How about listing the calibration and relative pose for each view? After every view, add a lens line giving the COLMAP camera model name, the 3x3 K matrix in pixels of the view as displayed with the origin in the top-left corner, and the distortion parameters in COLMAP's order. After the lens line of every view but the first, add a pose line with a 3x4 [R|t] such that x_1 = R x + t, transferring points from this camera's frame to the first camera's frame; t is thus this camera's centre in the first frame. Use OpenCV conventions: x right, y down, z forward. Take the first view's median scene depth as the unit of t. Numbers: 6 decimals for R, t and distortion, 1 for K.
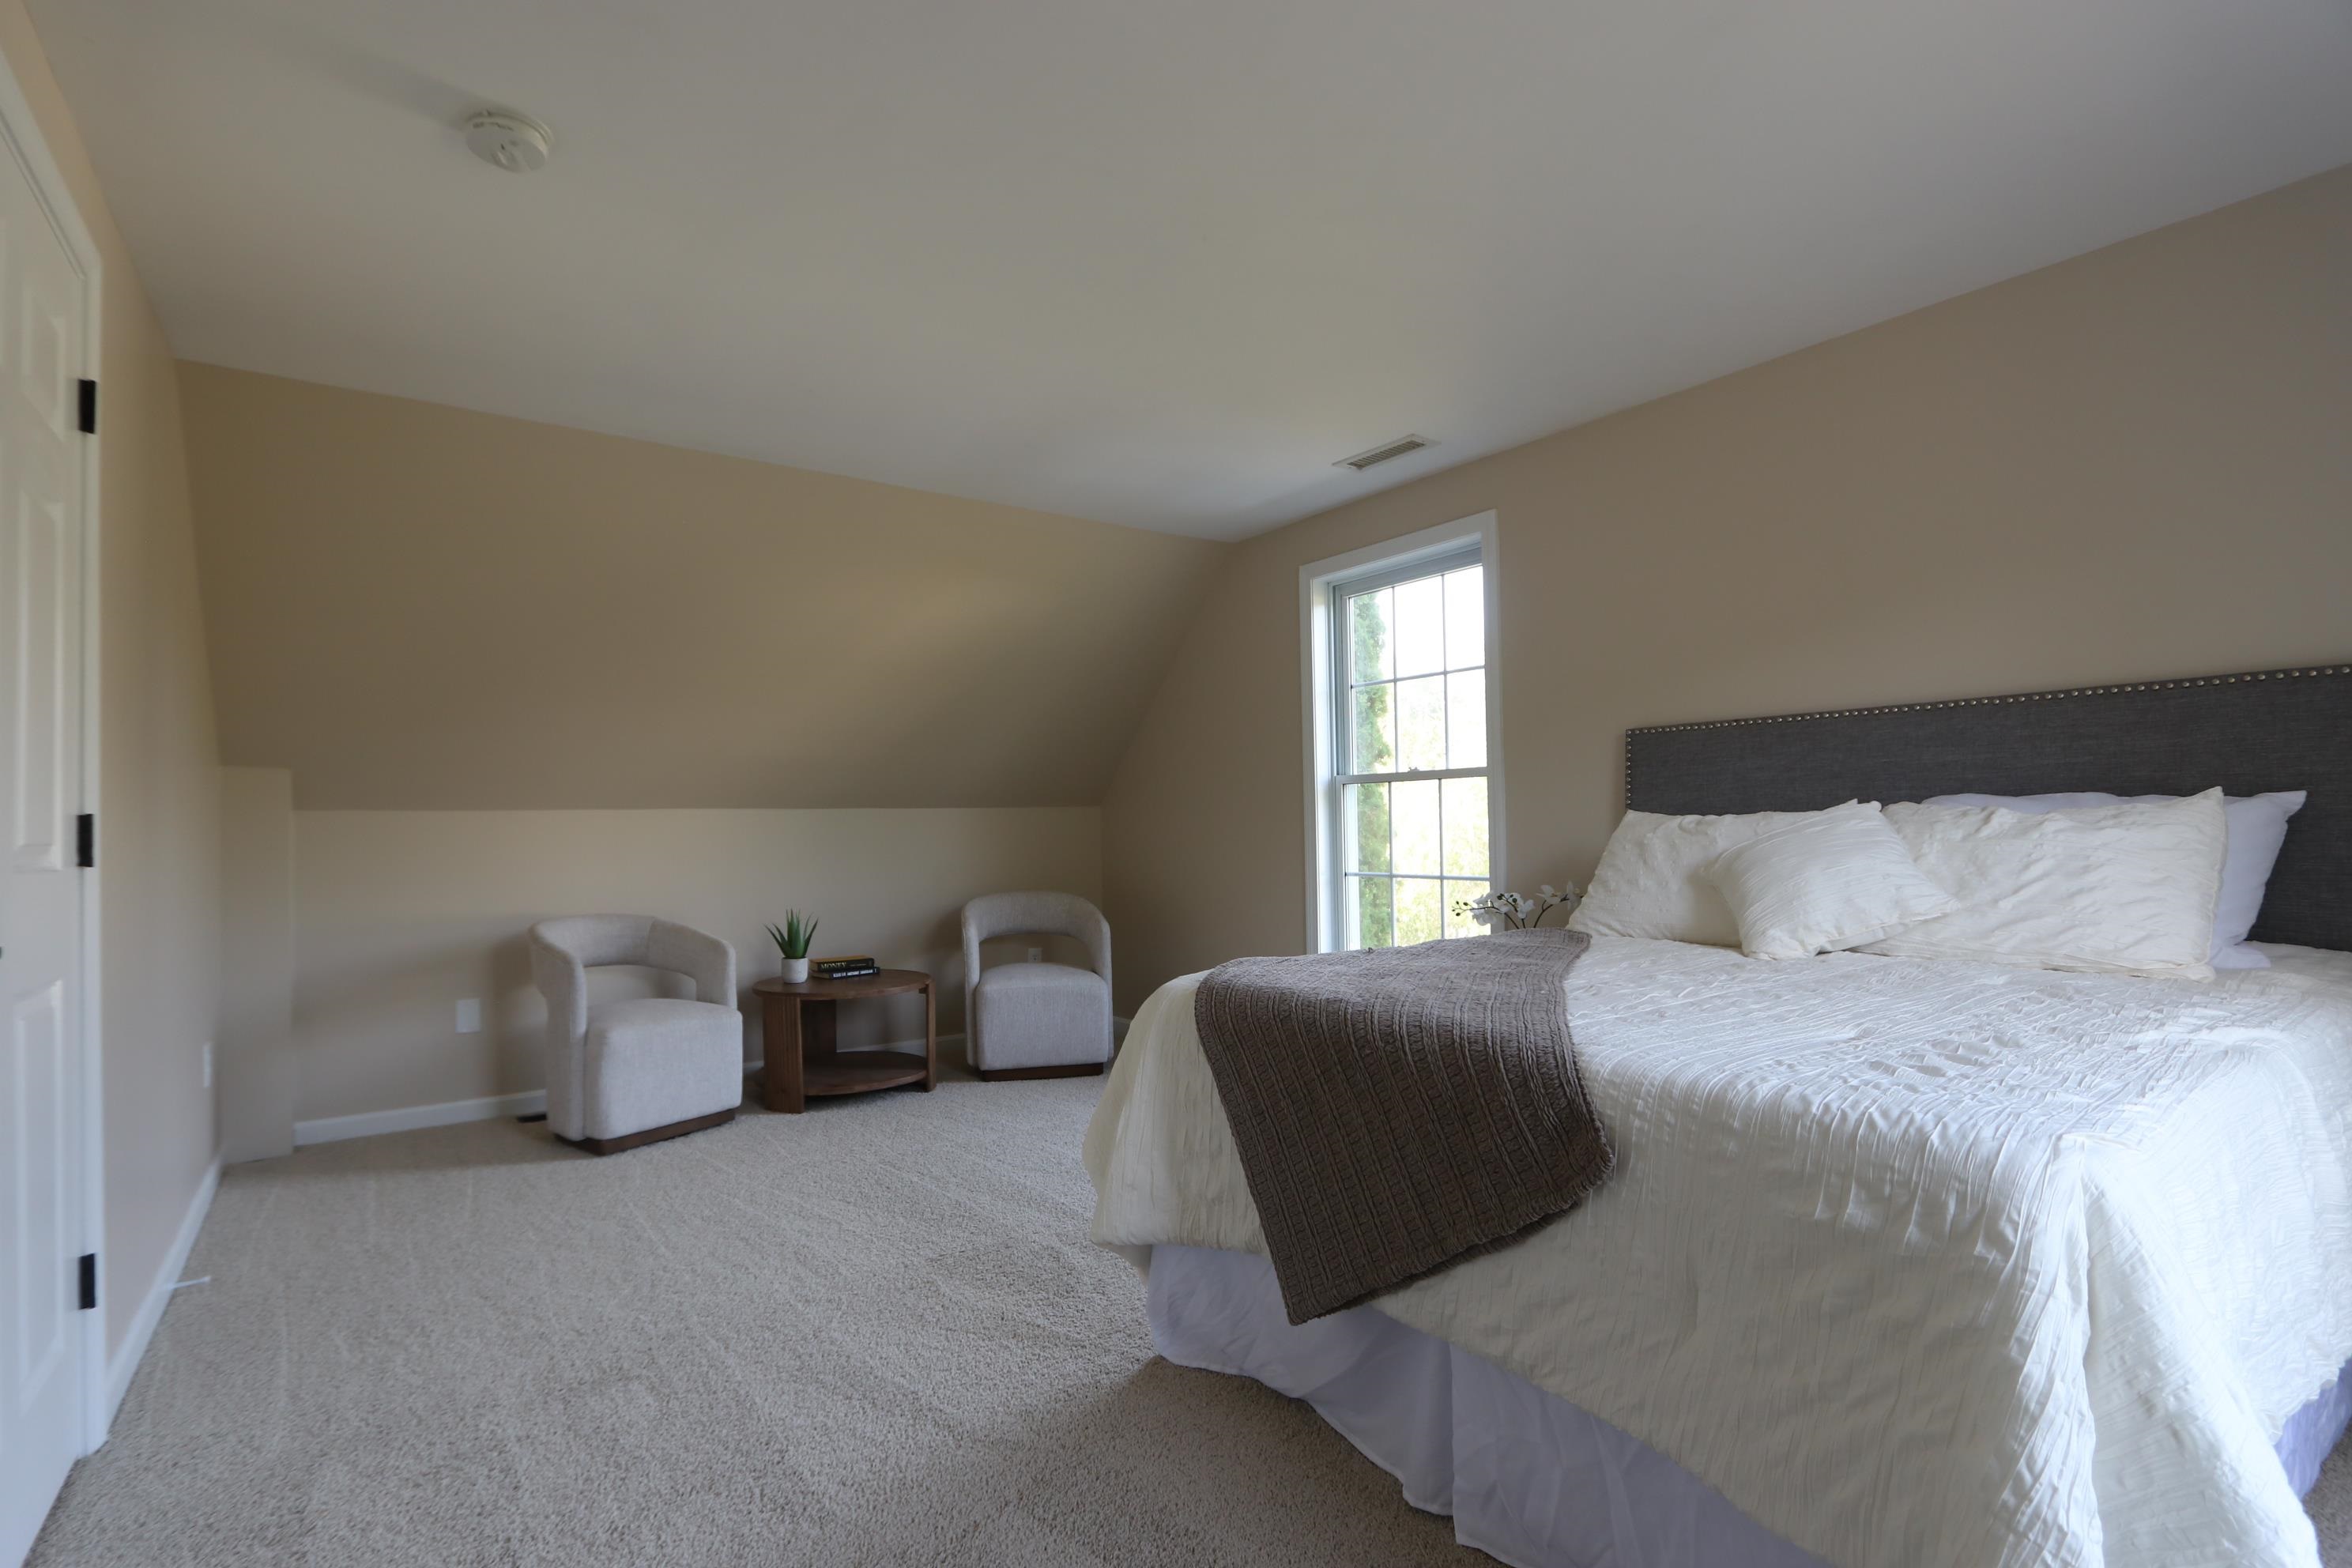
lens RADIAL K [[1102.3, 0, 1158.3], [0, 1102.3, 801.8], [0, 0, 1]] dist [-0.013459, 0.000017]
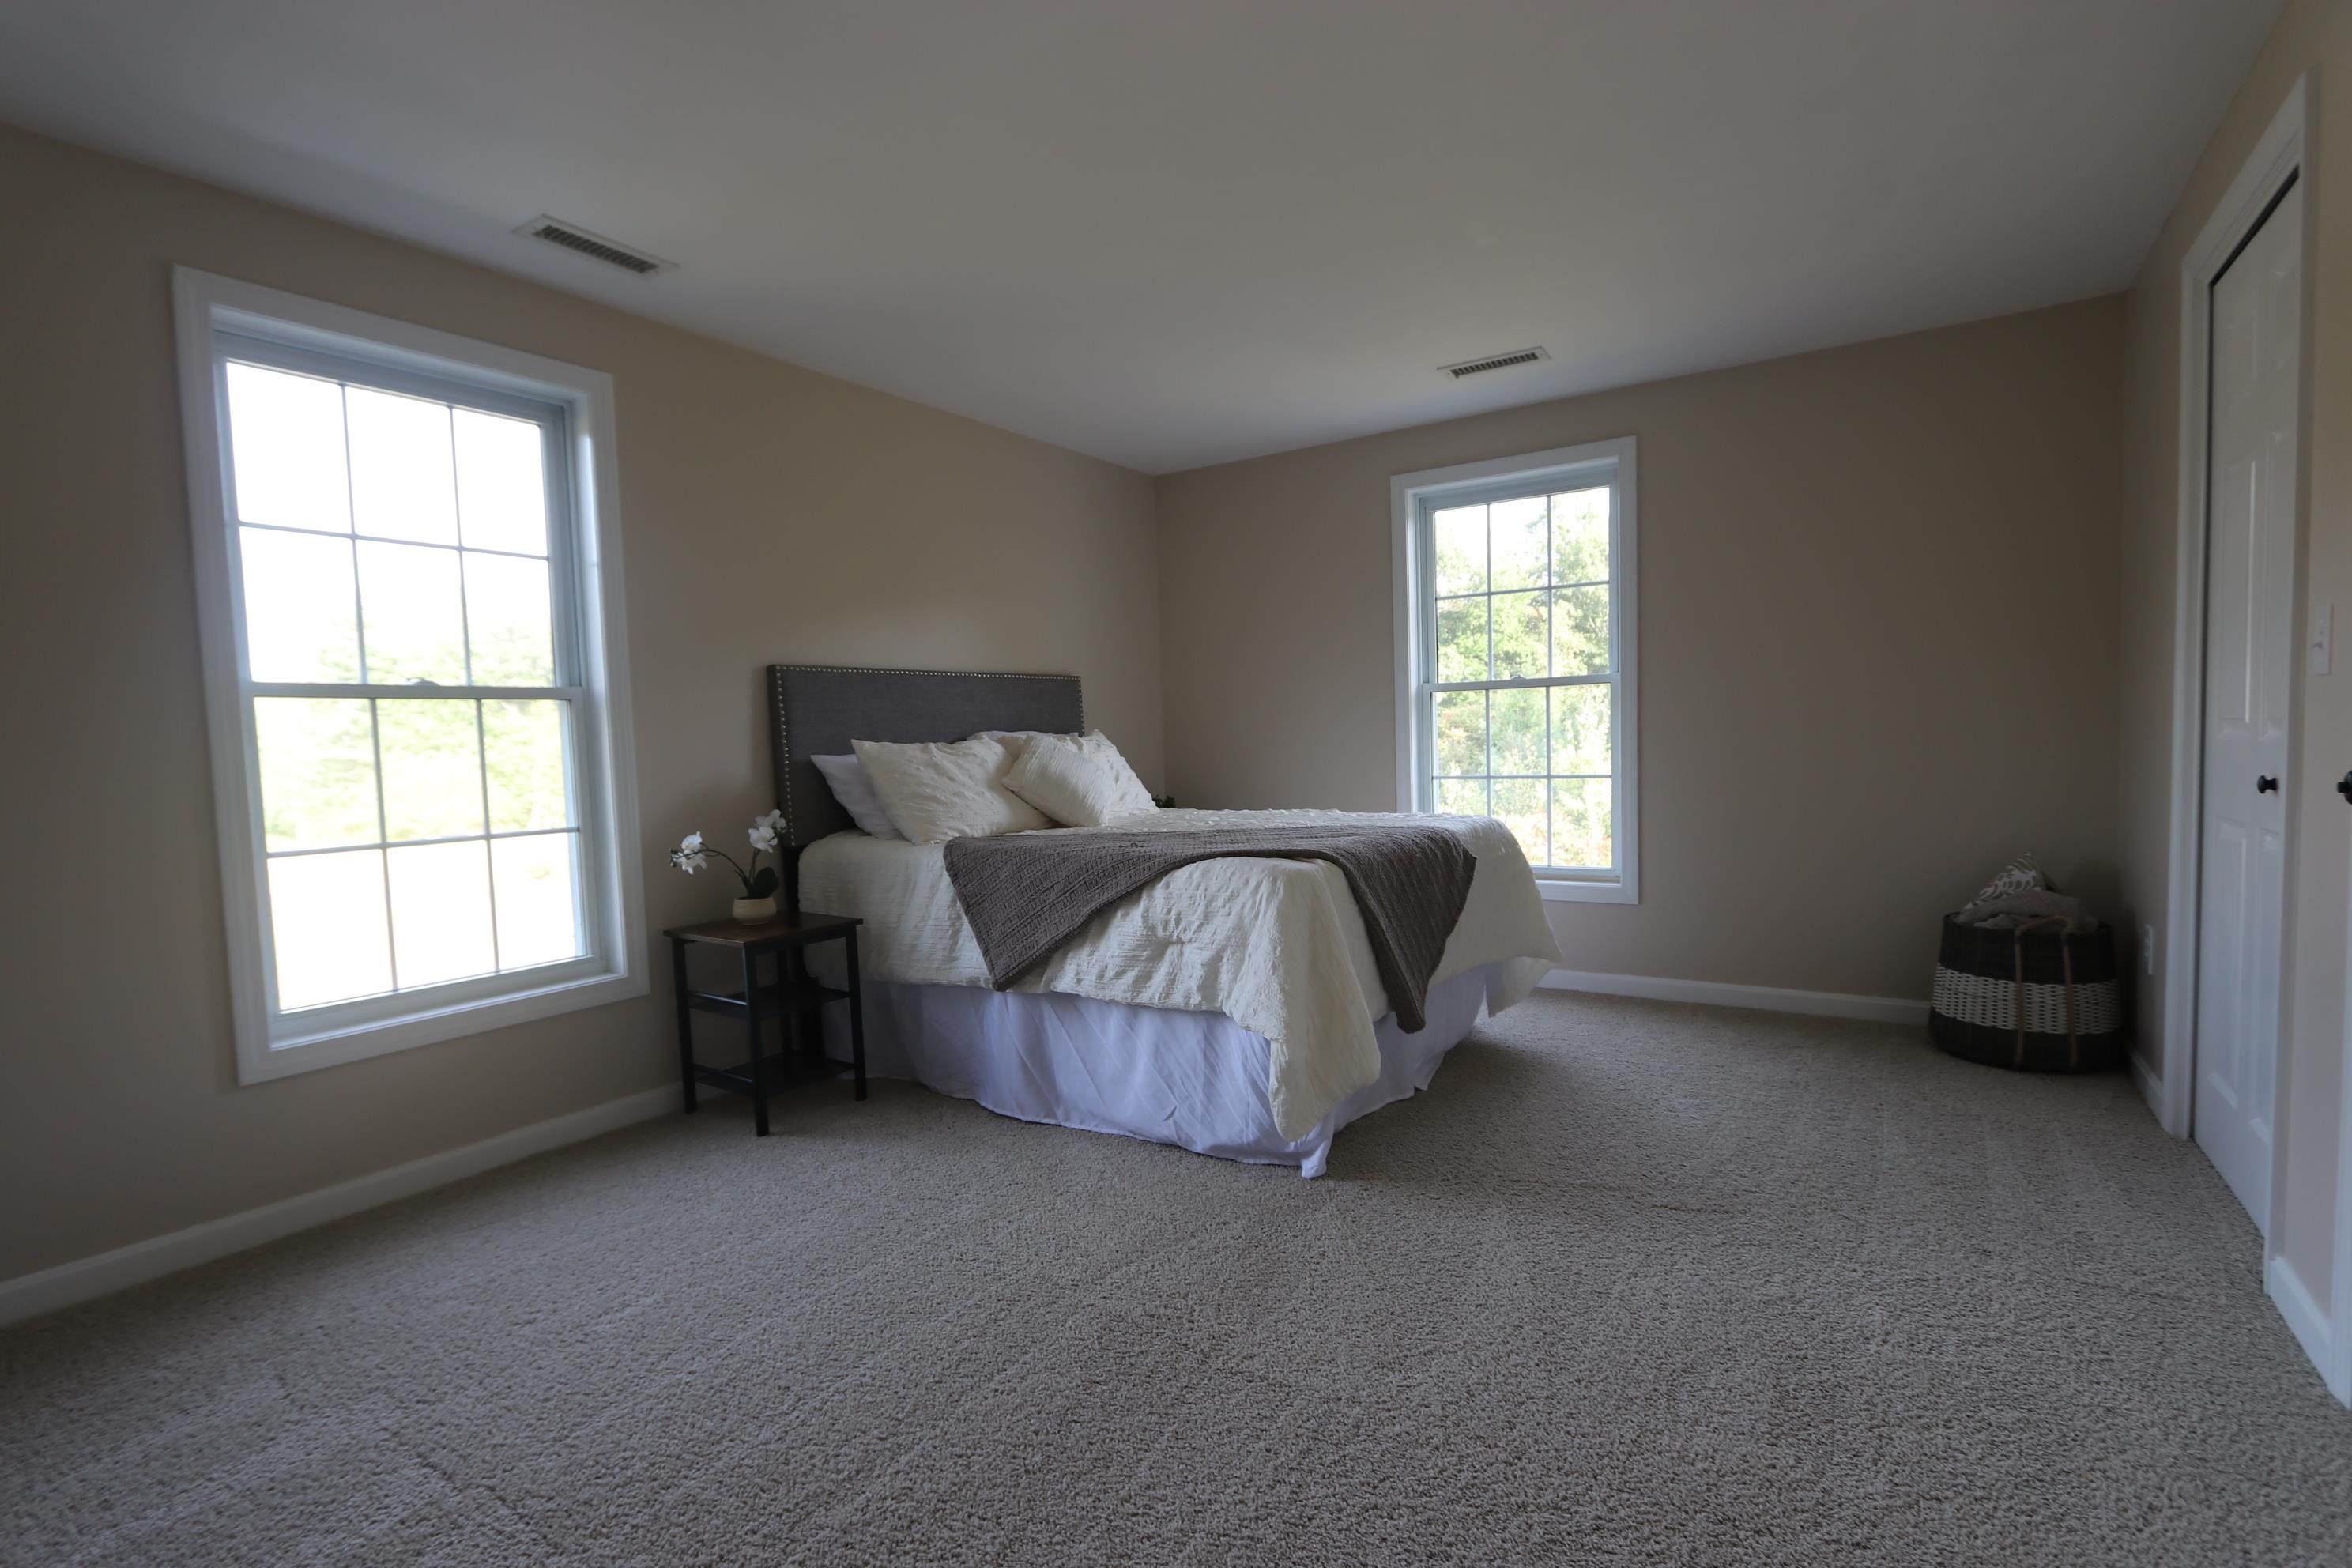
lens RADIAL K [[1102.3, 0, 1151.6], [0, 1102.3, 788.9], [0, 0, 1]] dist [-0.013459, 0.000017]
pose [[-0.343476, -0.019879, 0.938951, -0.893960], [0.014894, 0.999535, 0.026610, 0.039728], [-0.939043, 0.023124, -0.343021, 1.346204]]
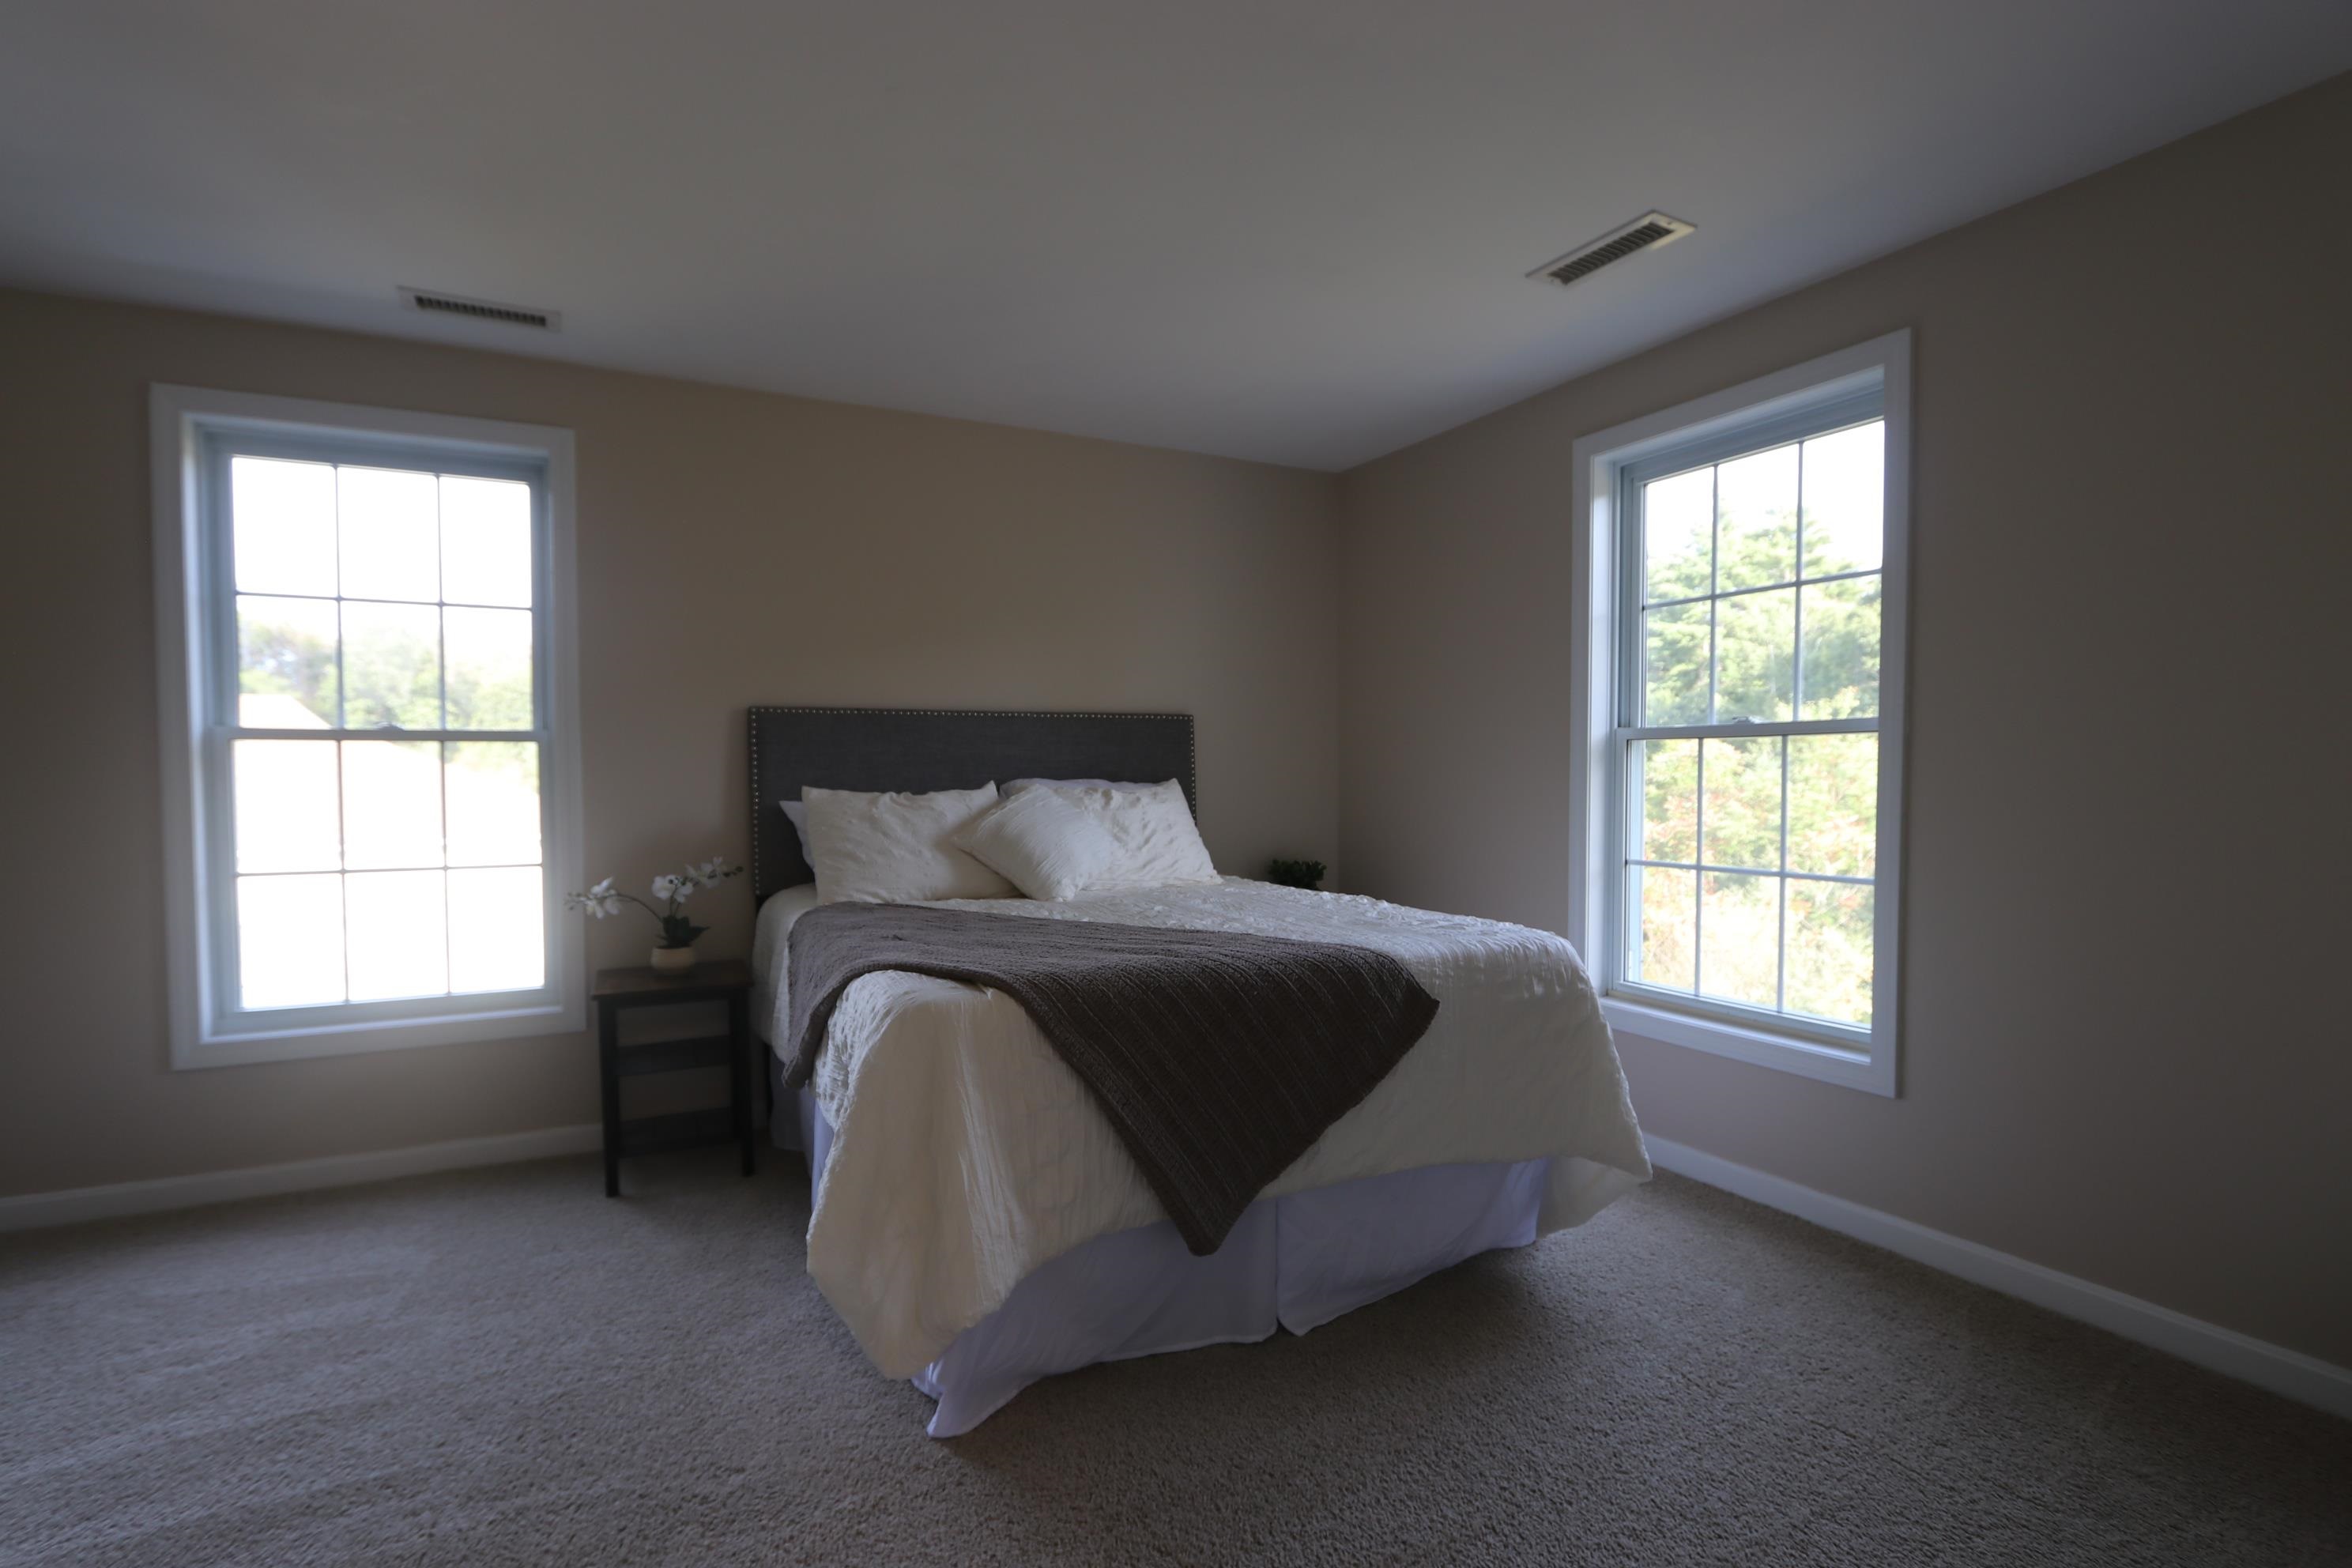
lens RADIAL K [[1102.3, 0, 1178.3], [0, 1102.3, 790.5], [0, 0, 1]] dist [-0.013459, 0.000017]
pose [[0.152312, 0.000920, 0.988332, -0.678521], [-0.021144, 0.999774, 0.002328, 0.001383], [-0.988106, -0.021252, 0.152297, 0.596976]]
